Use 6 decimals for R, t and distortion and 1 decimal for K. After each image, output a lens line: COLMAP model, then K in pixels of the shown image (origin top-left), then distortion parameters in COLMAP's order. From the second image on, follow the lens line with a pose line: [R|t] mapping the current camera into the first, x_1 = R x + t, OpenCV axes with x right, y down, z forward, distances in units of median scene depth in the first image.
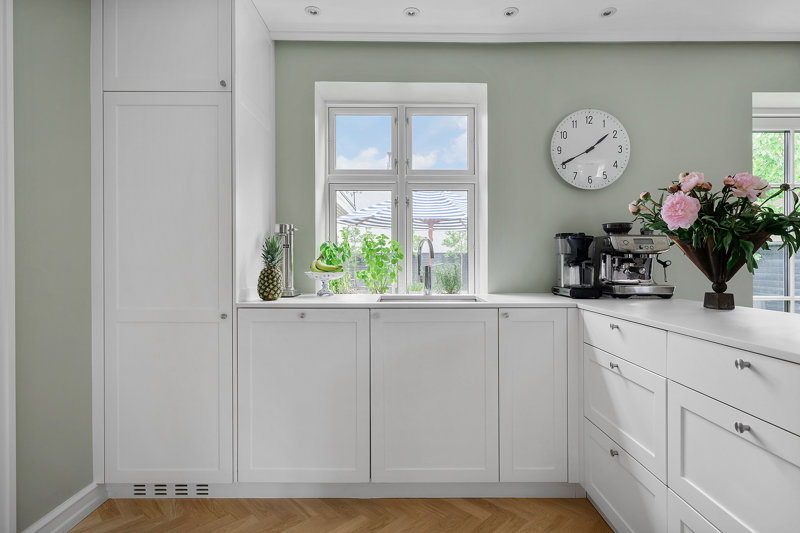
lens RADIAL K [[416.7, 0, 400.0], [0, 416.7, 266.5], [0, 0, 1]] dist [0.000838, -0.000029]
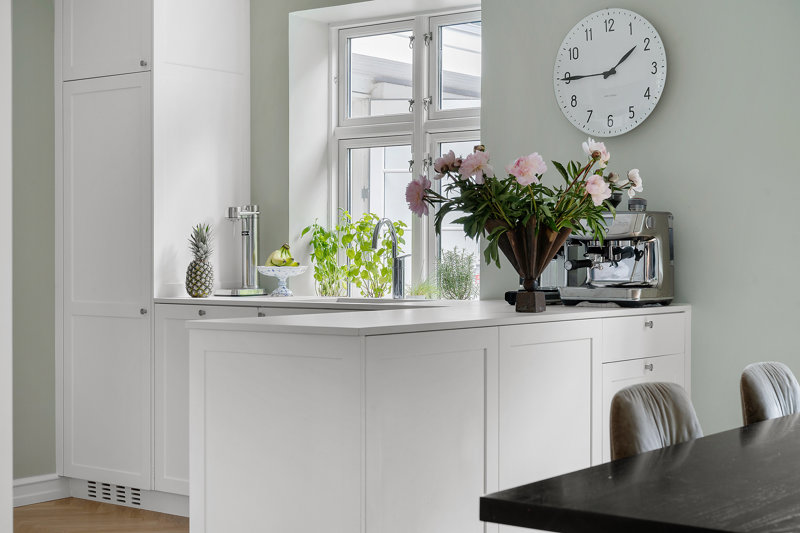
lens RADIAL K [[1331.1, 0, 400.0], [0, 1331.1, 266.5], [0, 0, 1]] dist [0.018360, 0.019479]
pose [[0.786419, 0.005532, -0.617669, 1.453703], [-0.005148, 0.999984, 0.002401, 0.007786], [0.617672, 0.001291, 0.786434, -0.774922]]
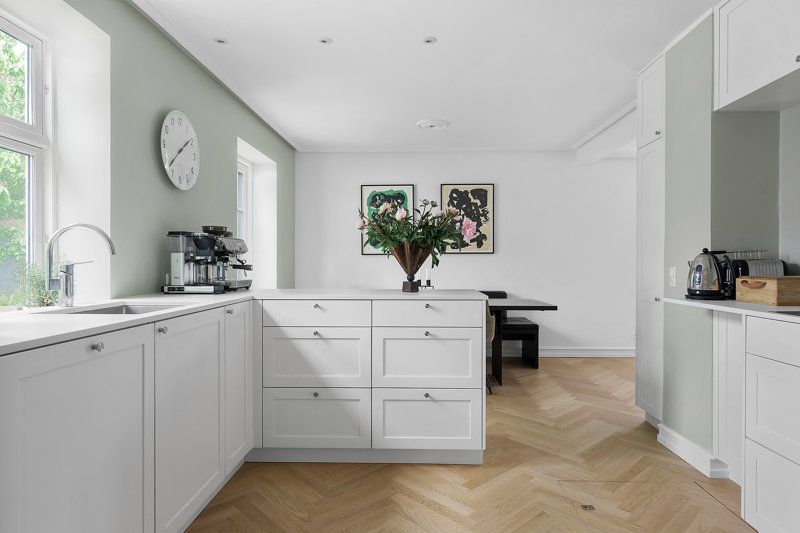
lens RADIAL K [[467.5, 0, 400.0], [0, 467.5, 266.5], [0, 0, 1]] dist [-0.005374, -0.000587]
pose [[0.035837, -0.009152, 0.999316, -0.684713], [0.003527, 0.999953, 0.009032, -0.002268], [-0.999351, 0.003201, 0.035868, 0.419411]]
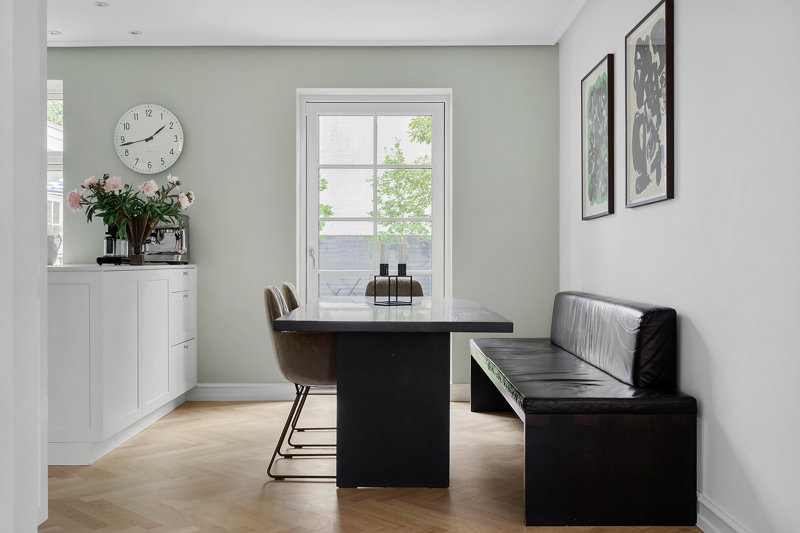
lens RADIAL K [[867.0, 0, 400.0], [0, 867.0, 266.5], [0, 0, 1]] dist [-0.003250, 0.004568]
pose [[0.999997, 0.001709, 0.001588, 1.150288], [-0.001707, 0.999998, -0.001035, 0.073403], [-0.001590, 0.001032, 0.999998, -1.401324]]
